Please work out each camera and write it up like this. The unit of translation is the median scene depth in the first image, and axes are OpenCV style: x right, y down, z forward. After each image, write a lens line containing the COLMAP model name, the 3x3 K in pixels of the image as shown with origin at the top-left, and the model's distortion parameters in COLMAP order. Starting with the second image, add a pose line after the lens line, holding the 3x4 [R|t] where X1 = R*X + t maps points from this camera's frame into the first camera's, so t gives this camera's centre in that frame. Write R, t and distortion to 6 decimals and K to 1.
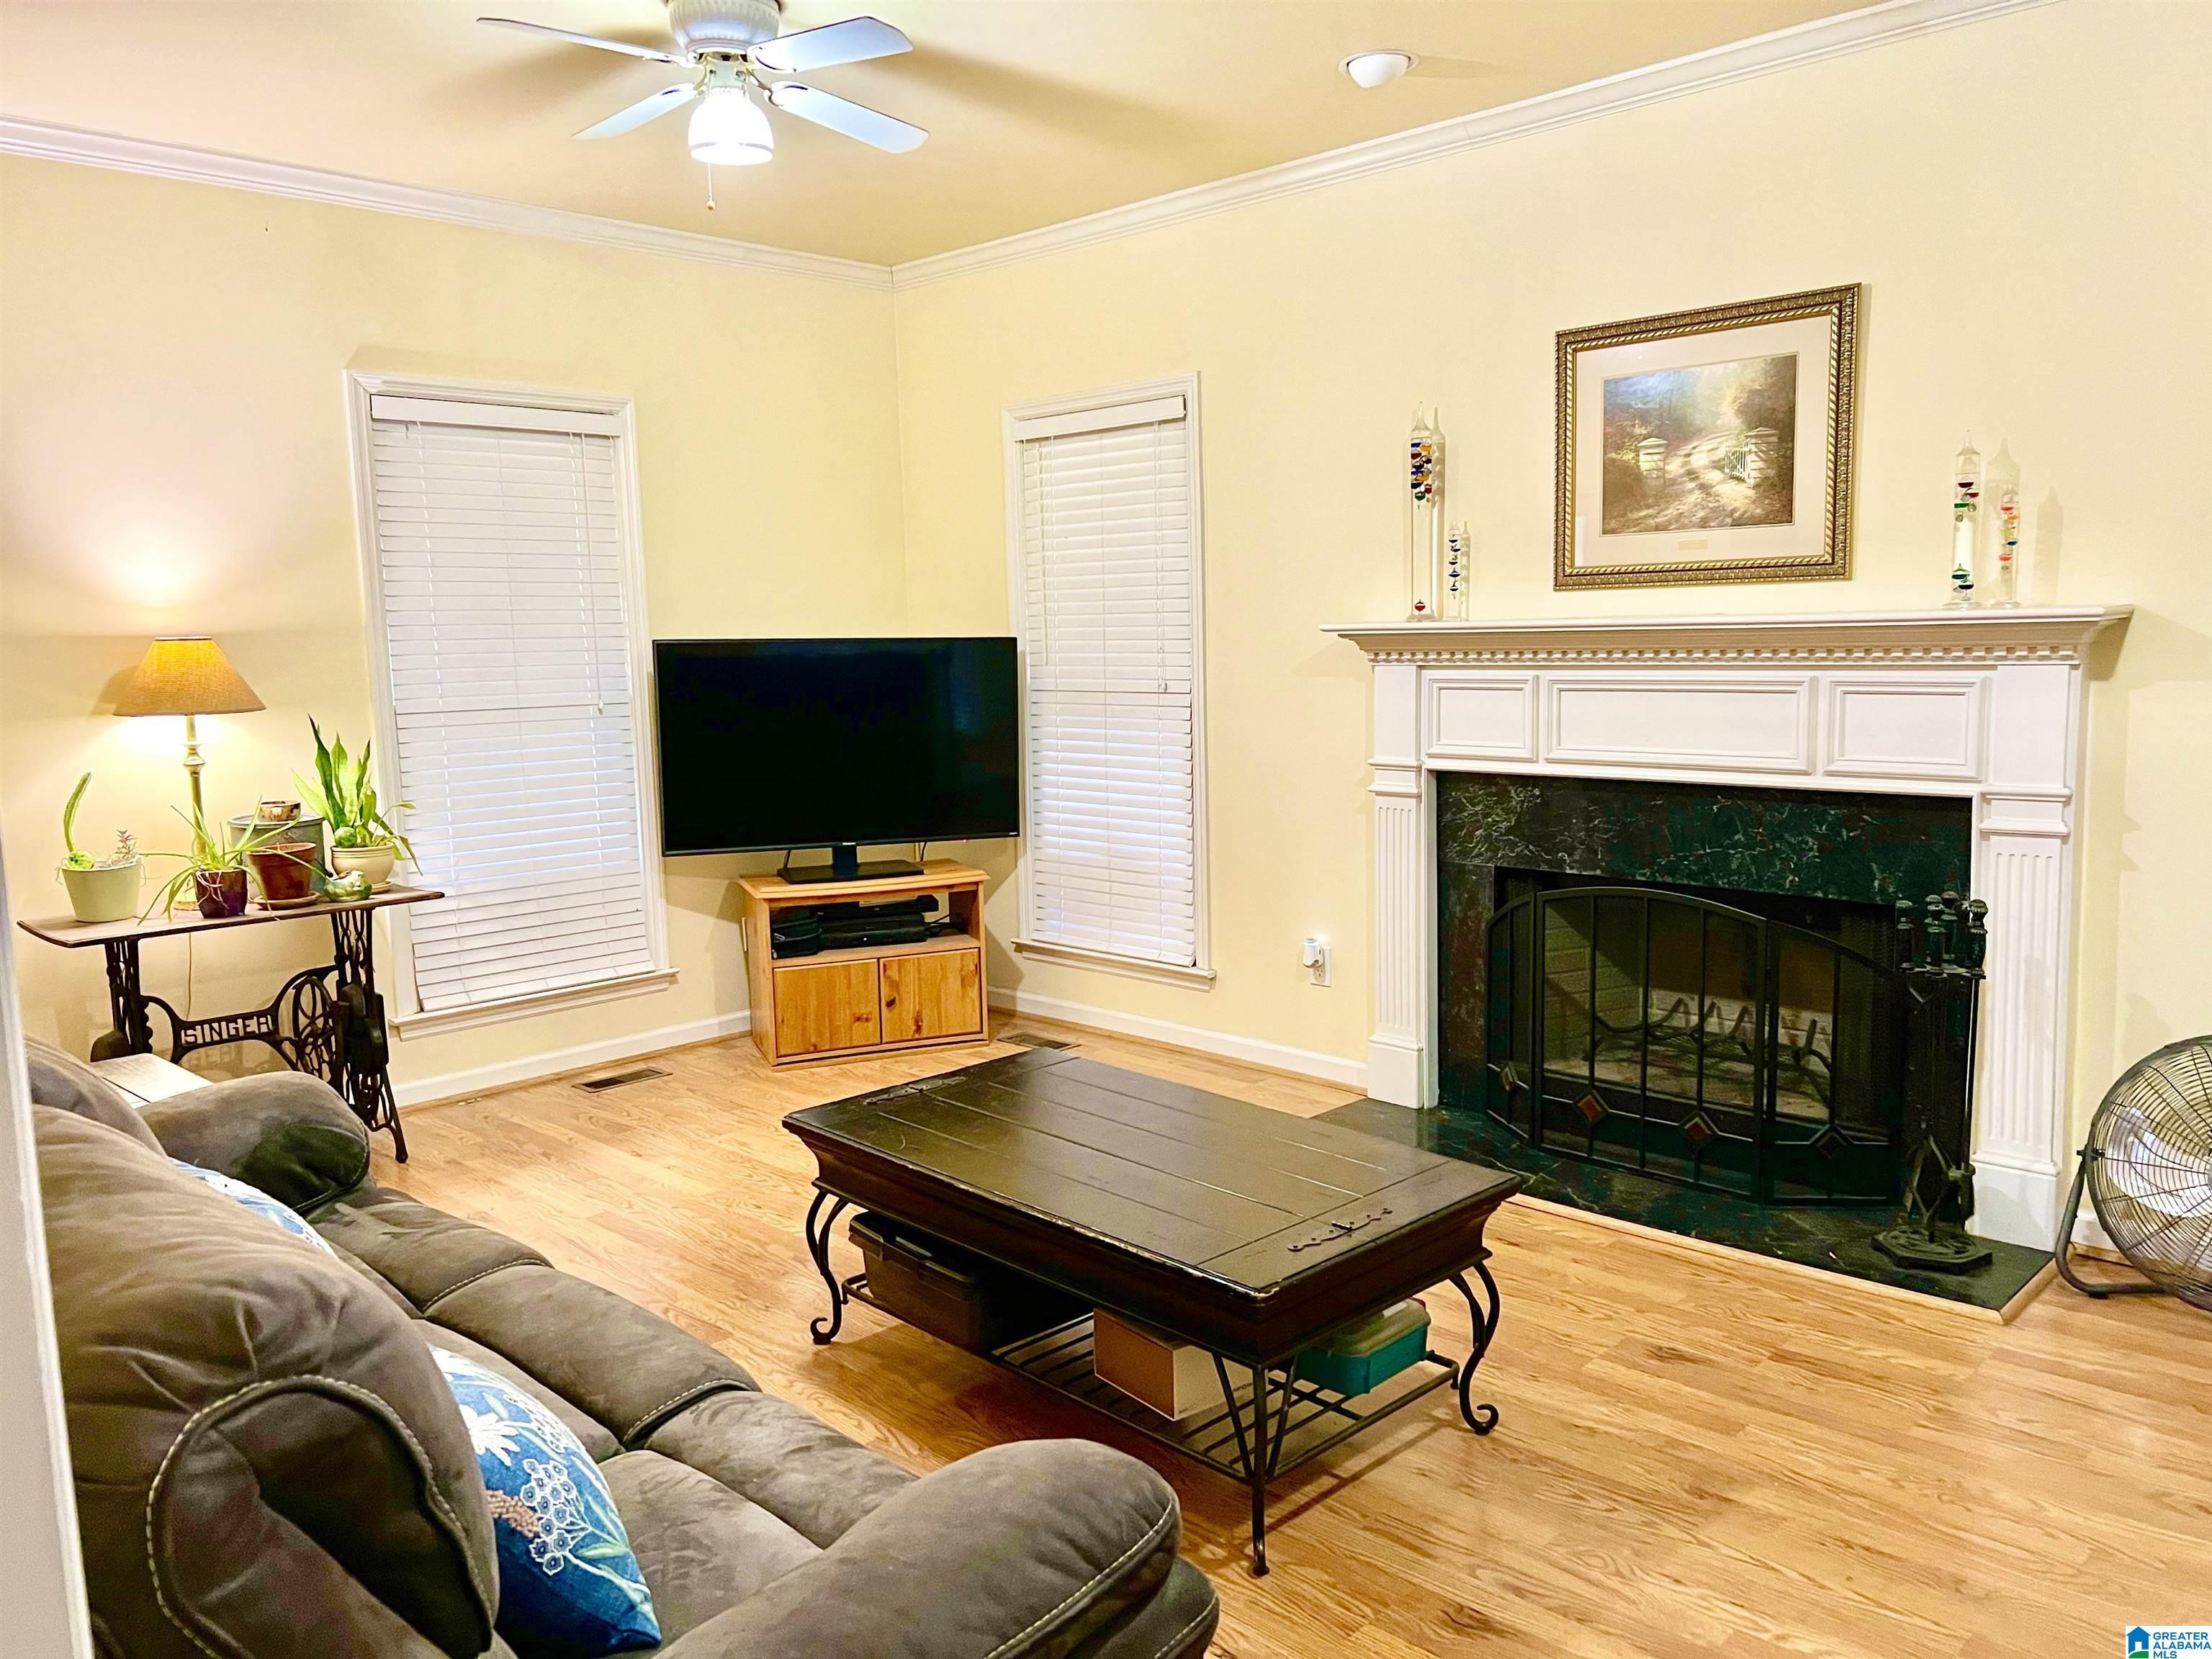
lens RADIAL K [[1651.6, 0, 1093.3], [0, 1651.6, 830.5], [0, 0, 1]] dist [0.037988, -0.013677]
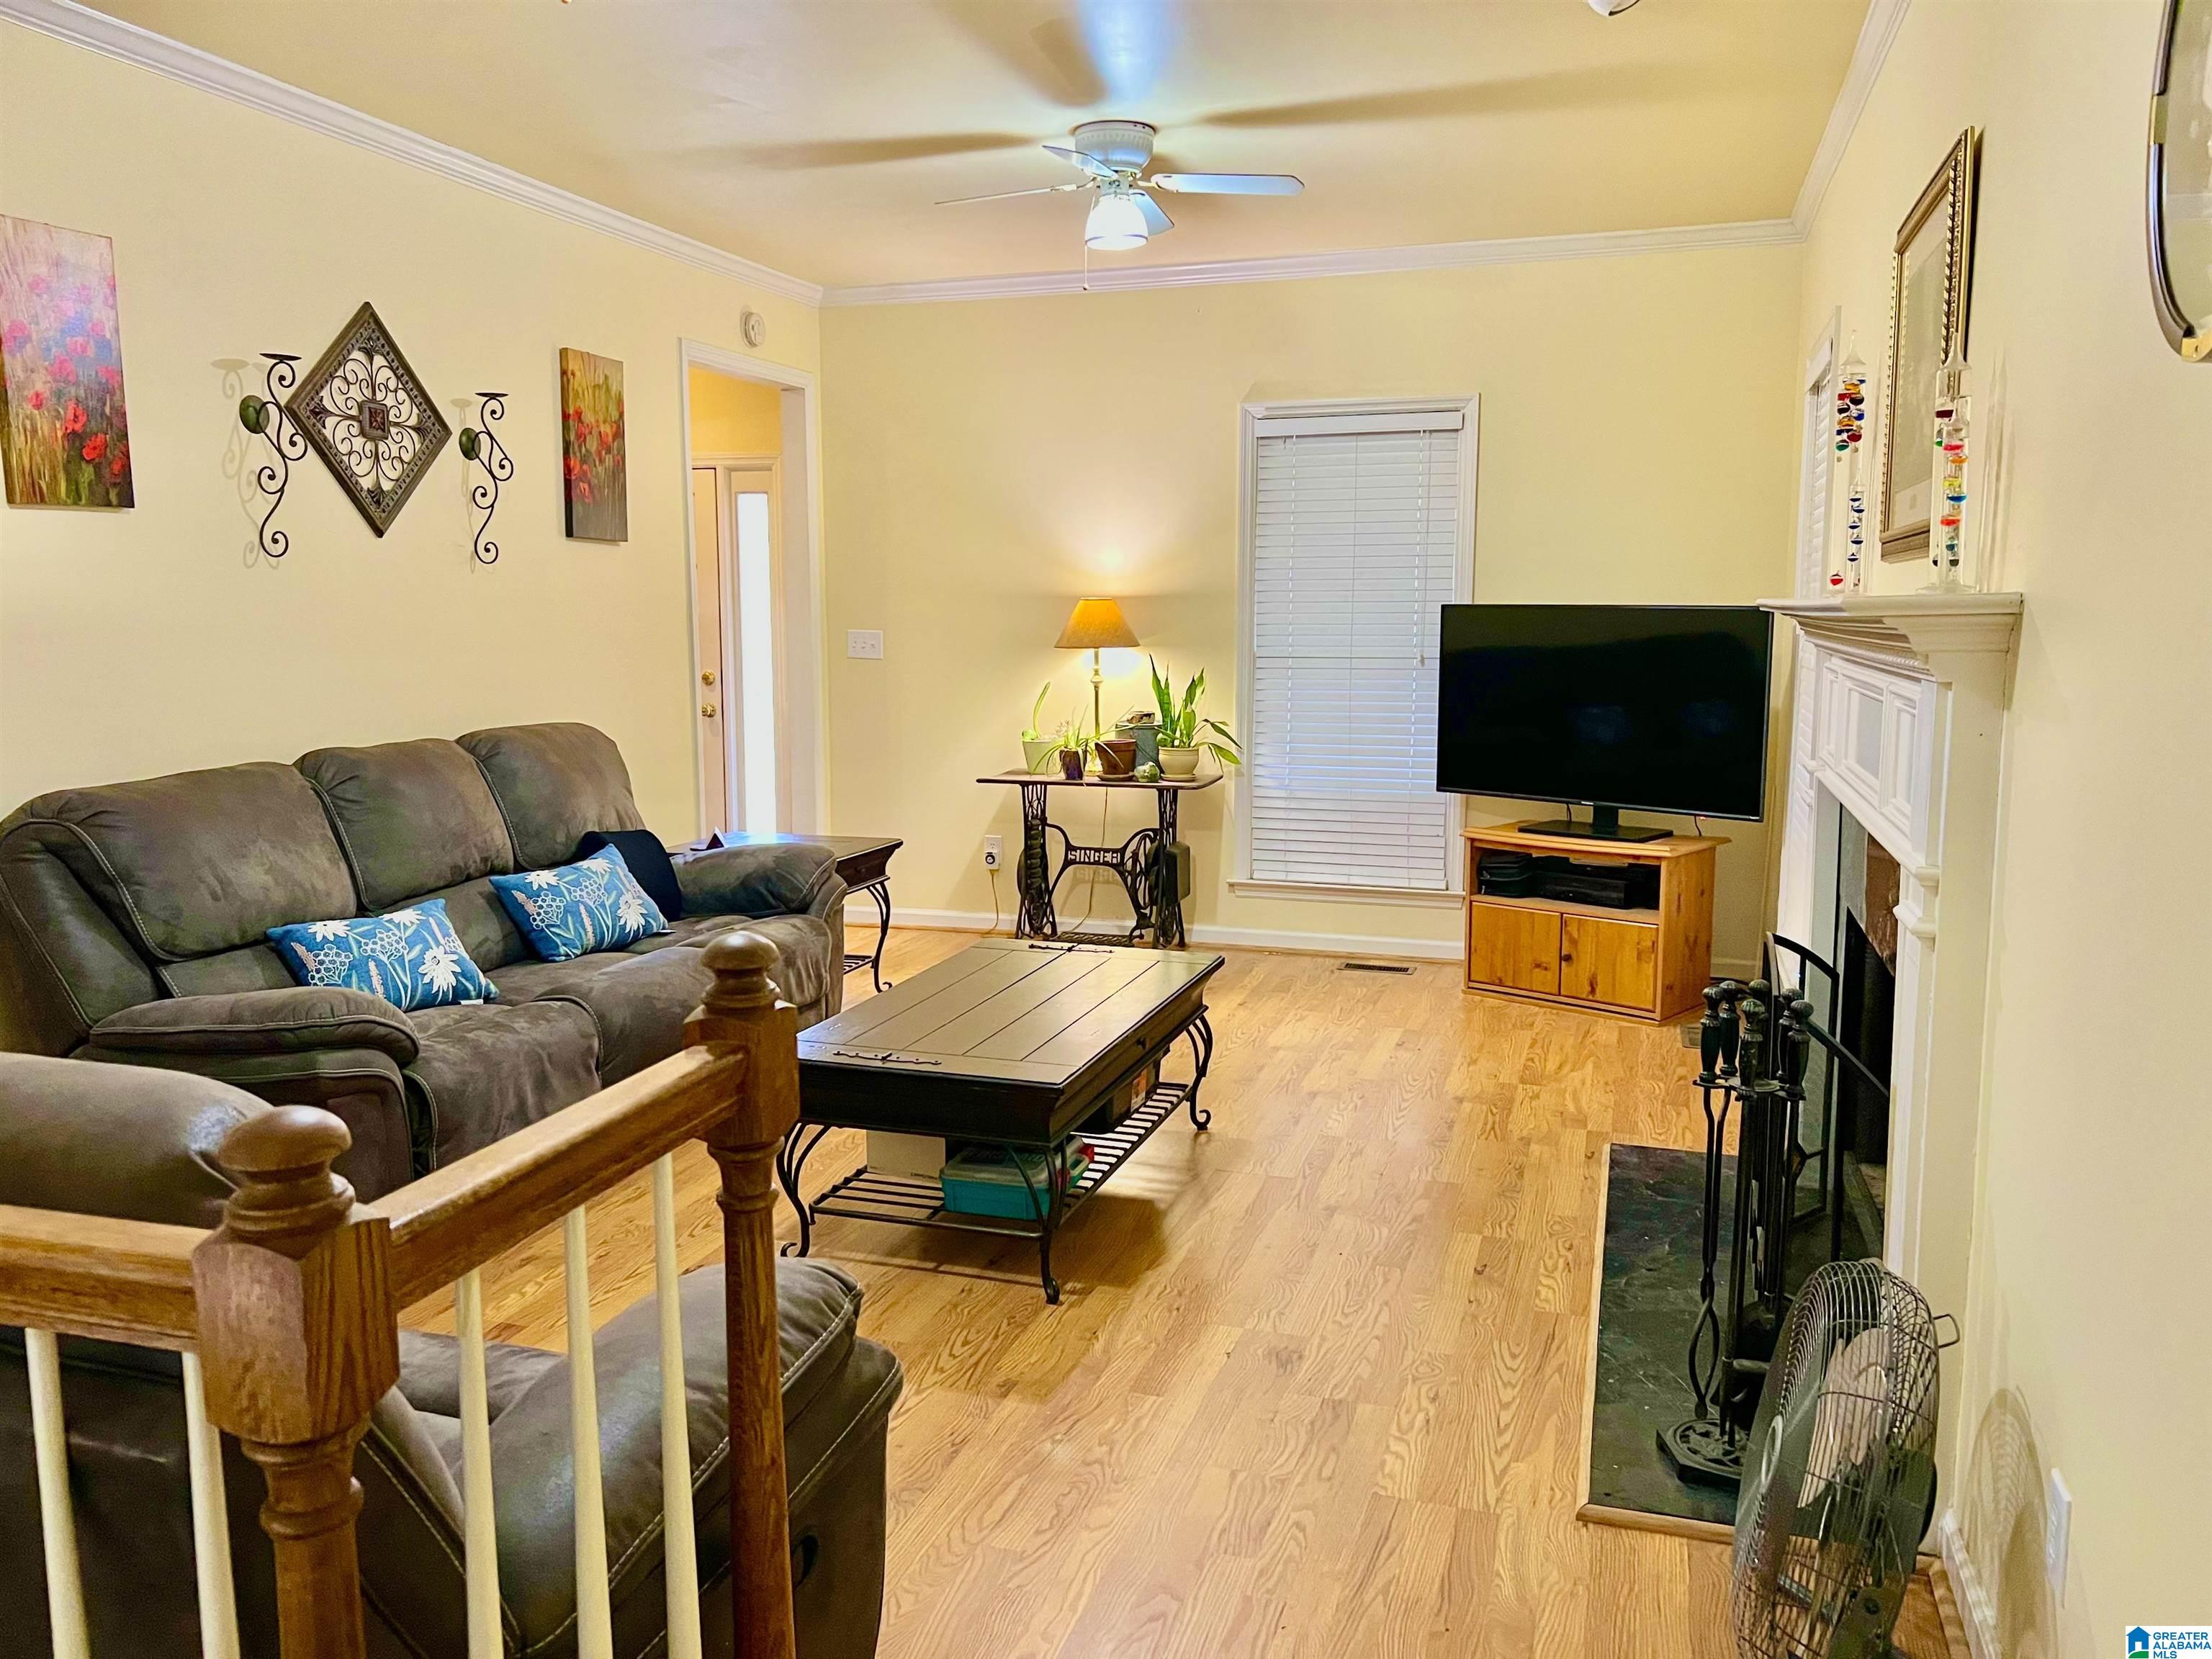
lens RADIAL K [[1651.6, 0, 1100.4], [0, 1651.6, 811.3], [0, 0, 1]] dist [0.037988, -0.013677]
pose [[0.444985, 0.130840, -0.885928, 0.856916], [-0.117793, 0.989226, 0.086931, -0.055574], [0.887757, 0.065673, 0.455603, 0.338264]]
